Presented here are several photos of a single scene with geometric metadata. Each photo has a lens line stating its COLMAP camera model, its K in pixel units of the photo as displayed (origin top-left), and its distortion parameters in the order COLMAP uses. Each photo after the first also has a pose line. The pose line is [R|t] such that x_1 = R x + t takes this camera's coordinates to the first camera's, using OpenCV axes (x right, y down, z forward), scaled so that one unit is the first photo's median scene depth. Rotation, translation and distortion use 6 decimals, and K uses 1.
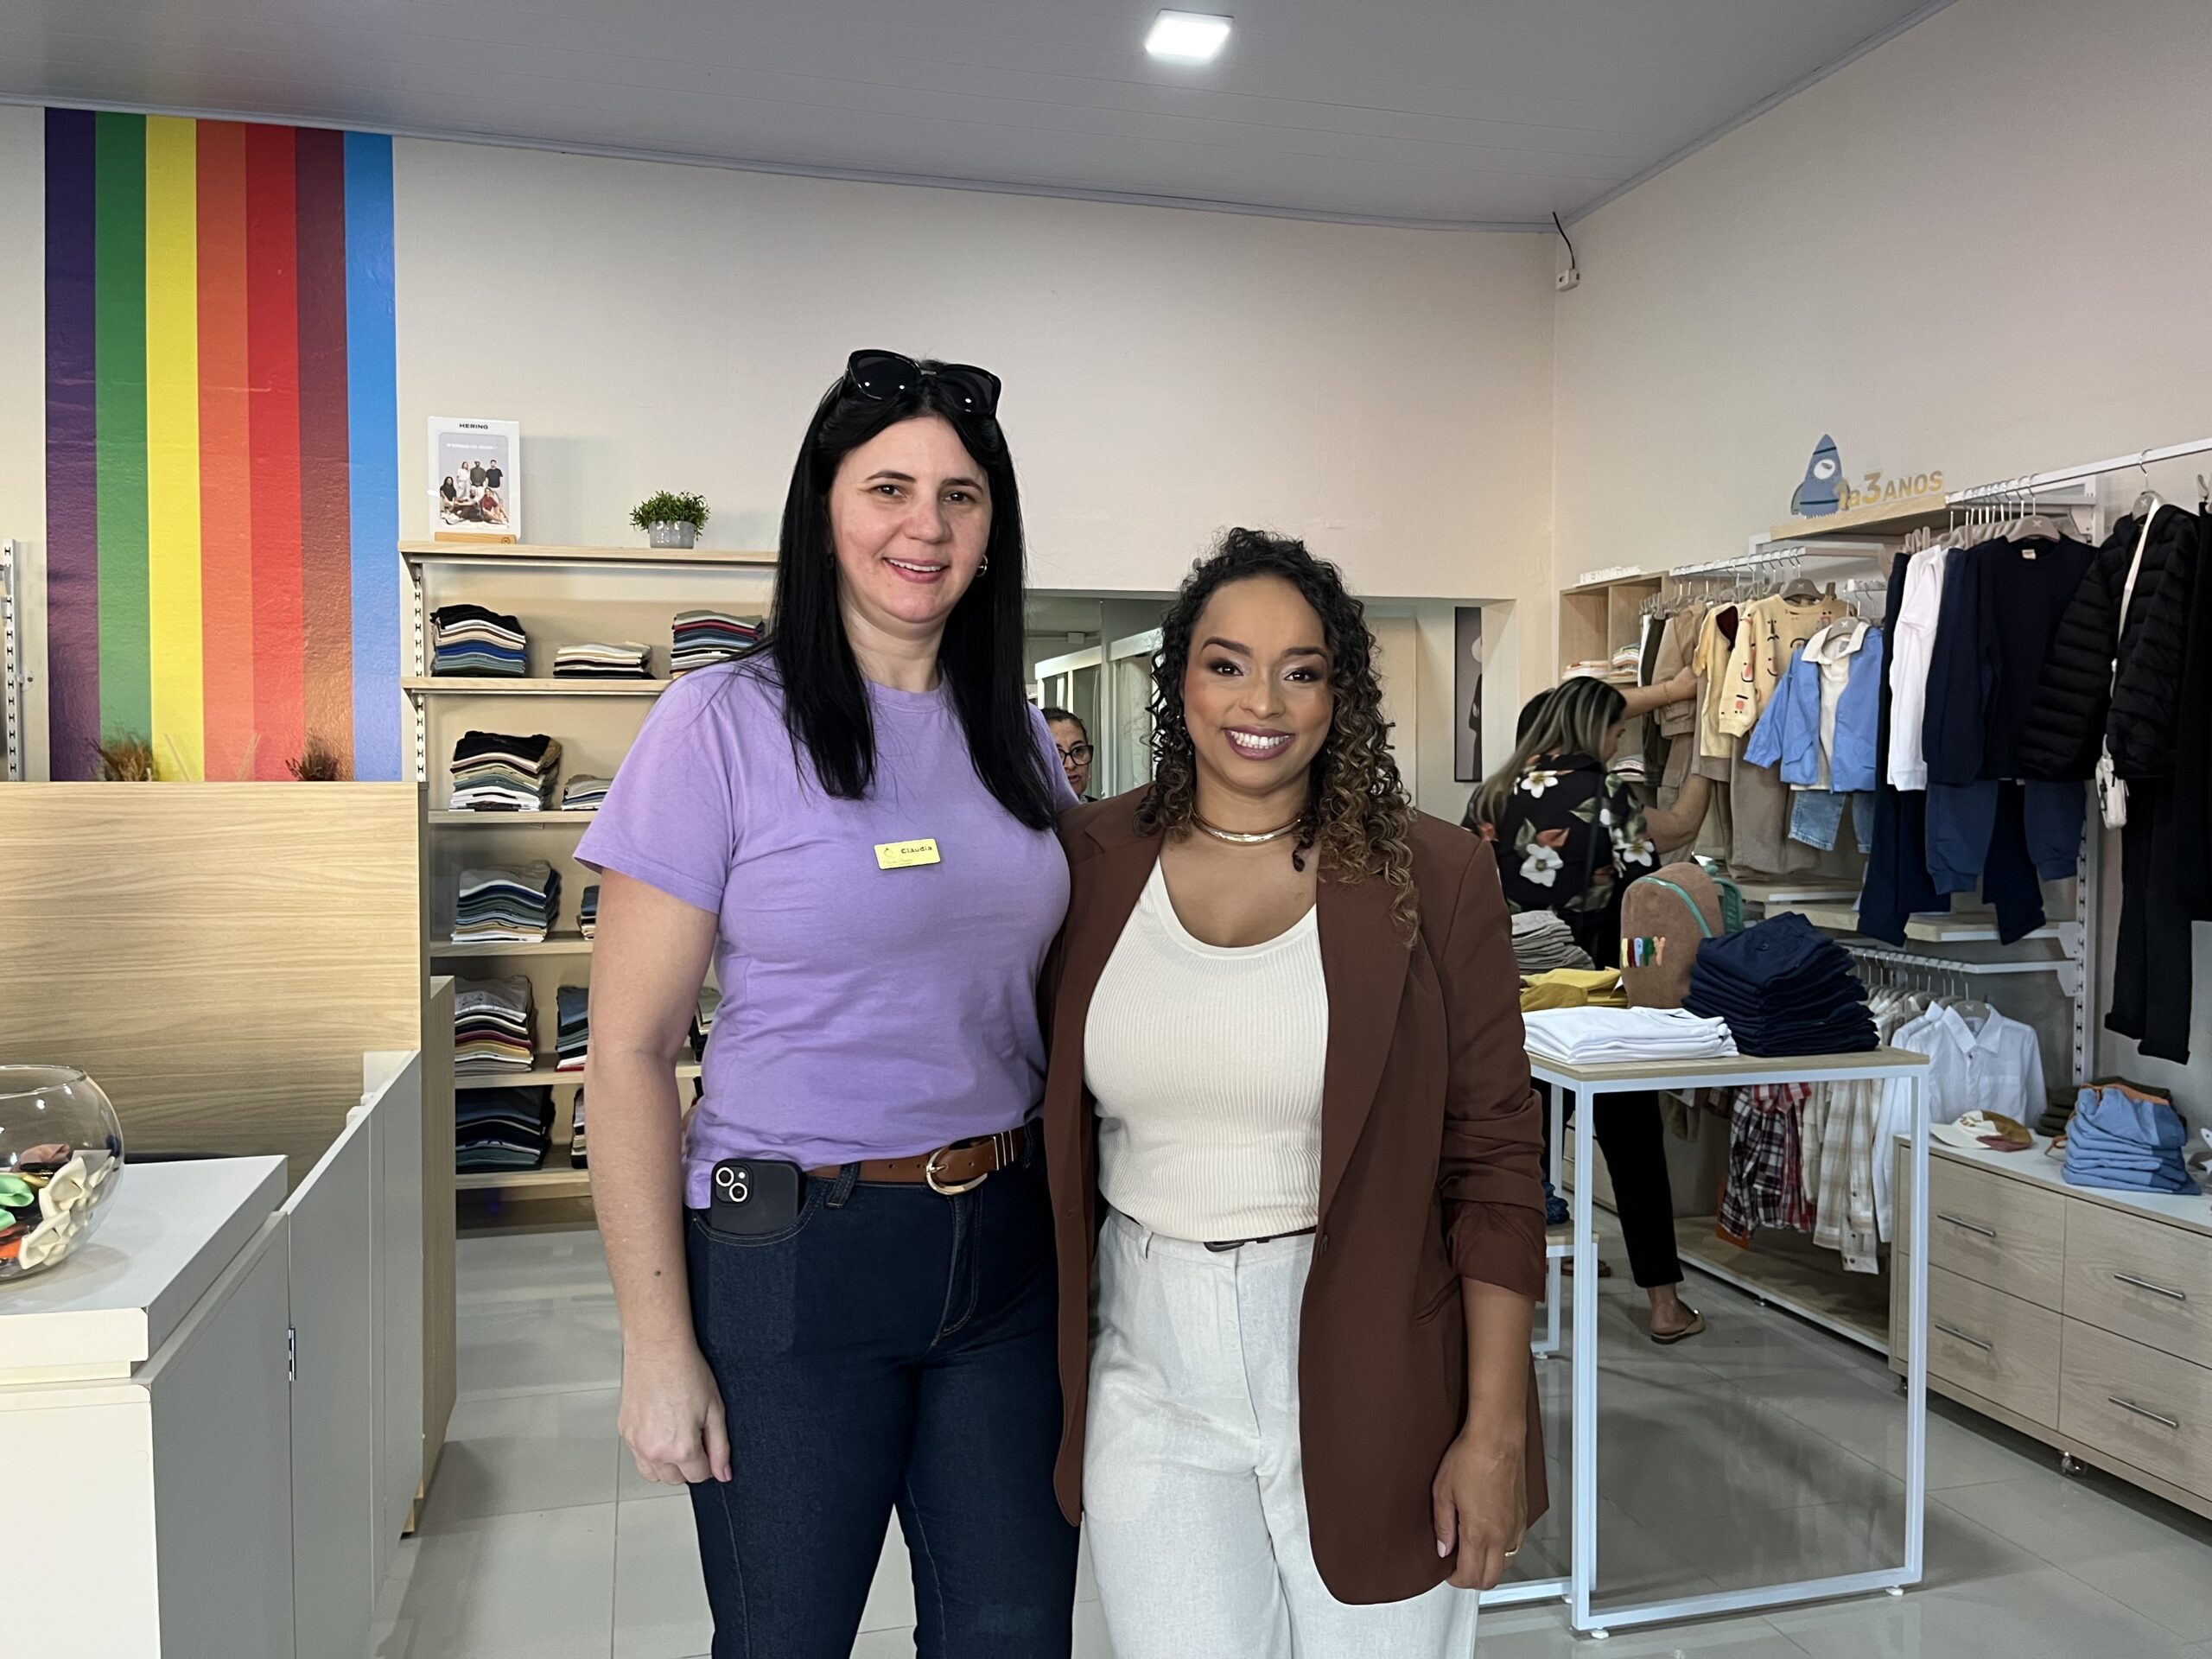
lens RADIAL K [[1685.3, 0, 1093.4], [0, 1685.3, 817.0], [0, 0, 1]] dist [0.064193, -0.095132]
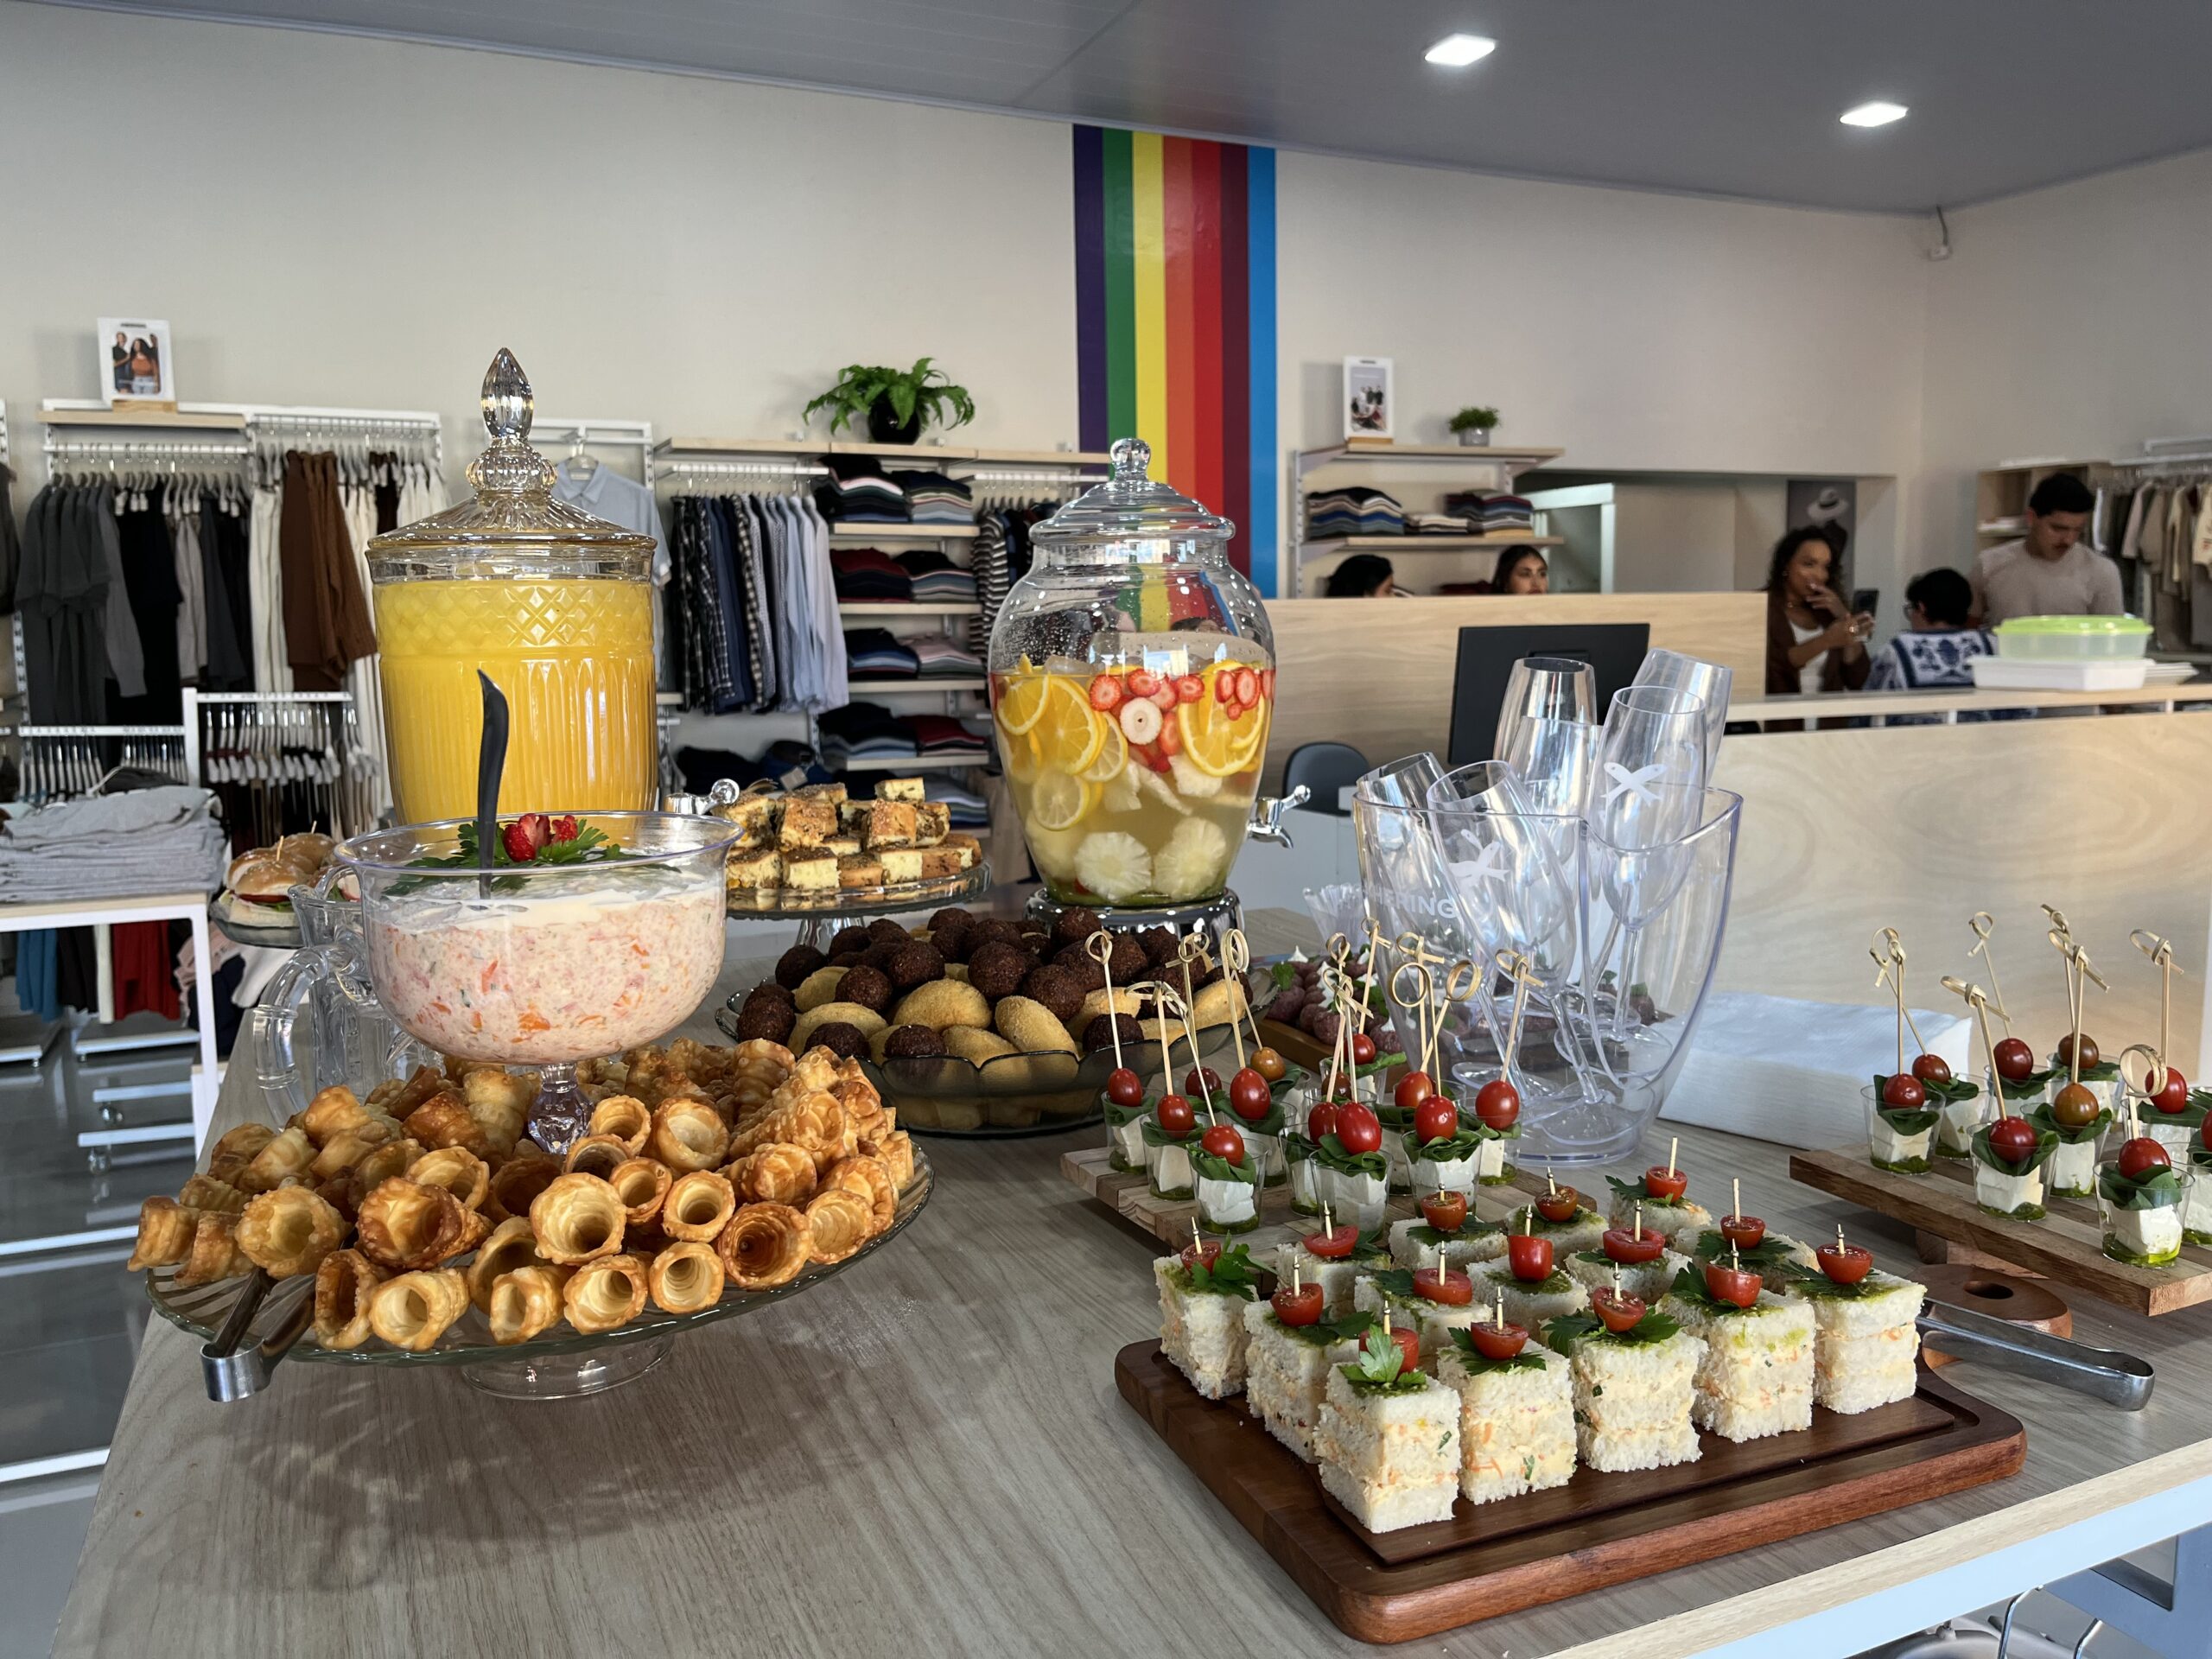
lens RADIAL K [[1687.7, 0, 1101.5], [0, 1687.7, 818.7], [0, 0, 1]] dist [0.045028, -0.054563]
pose [[0.983781, -0.037317, 0.175448, -1.022410], [0.022486, 0.996061, 0.085772, 0.035694], [-0.177958, -0.080435, 0.980745, -0.491089]]
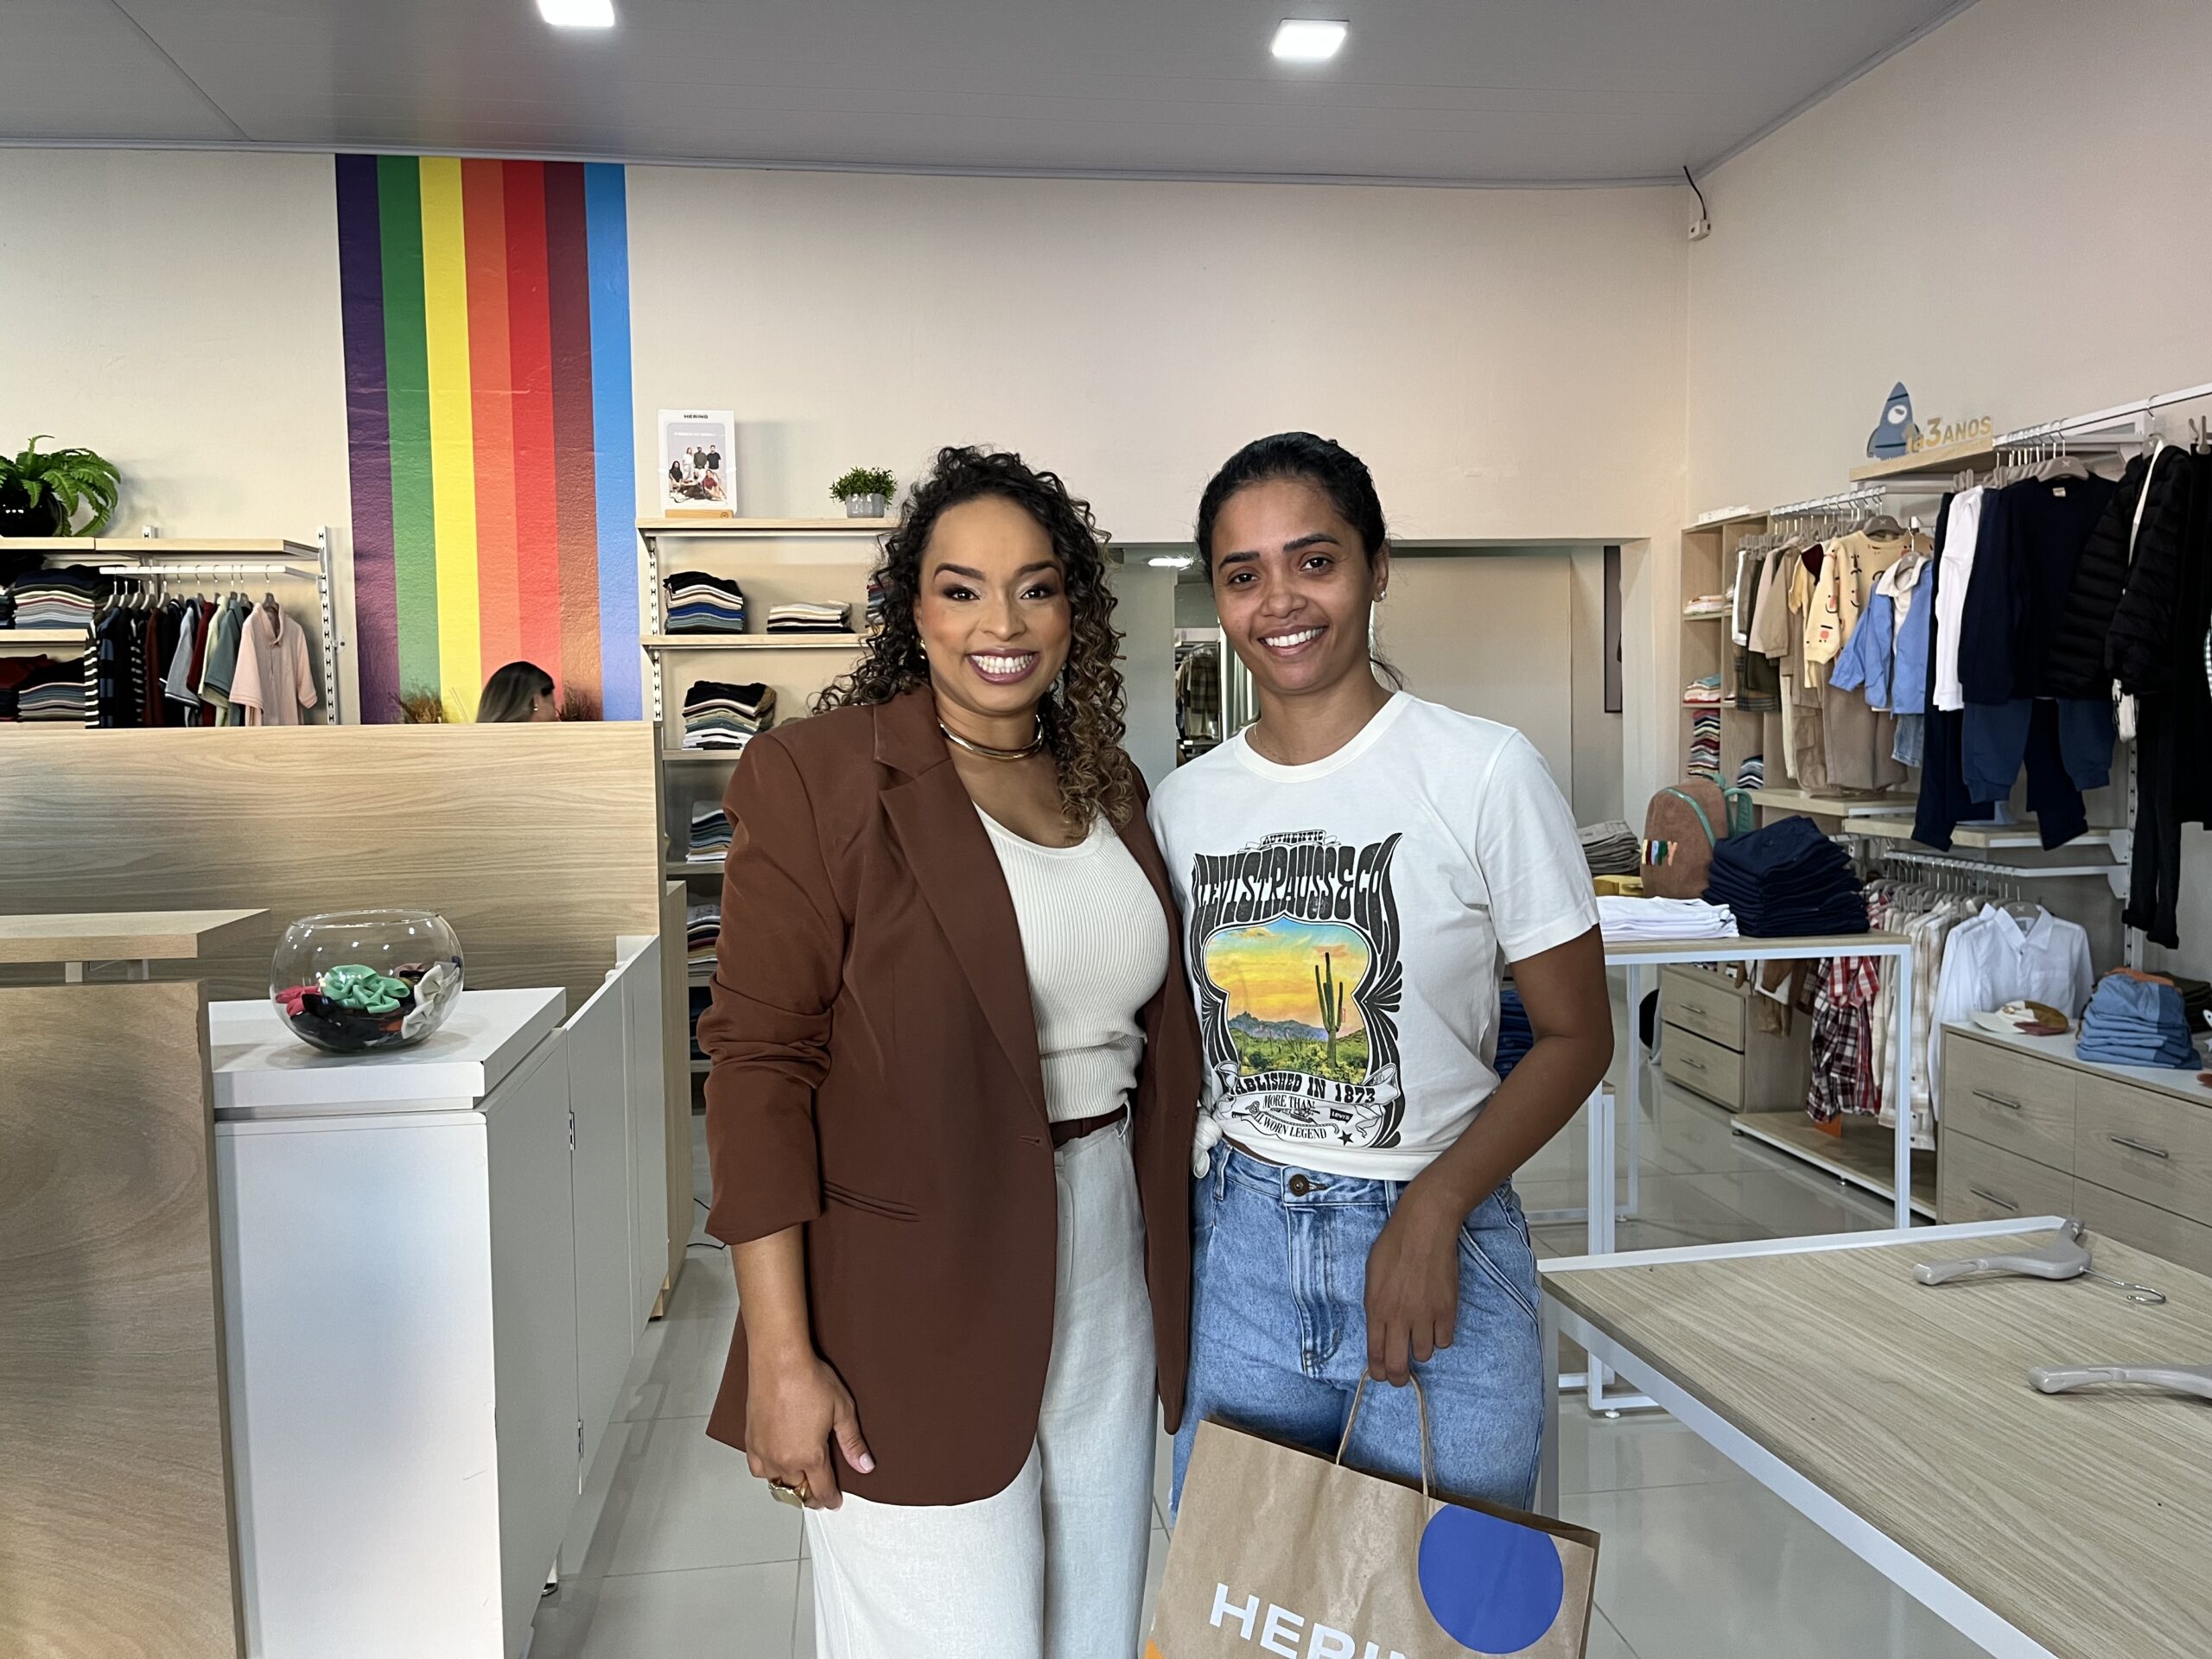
lens RADIAL K [[1687.7, 0, 1101.5], [0, 1687.7, 818.7], [0, 0, 1]] dist [0.045028, -0.054563]
pose [[0.992233, -0.007842, -0.124144, 0.059751], [0.012126, 0.999355, 0.033792, 0.009455], [0.123798, -0.035035, 0.991689, -0.141432]]
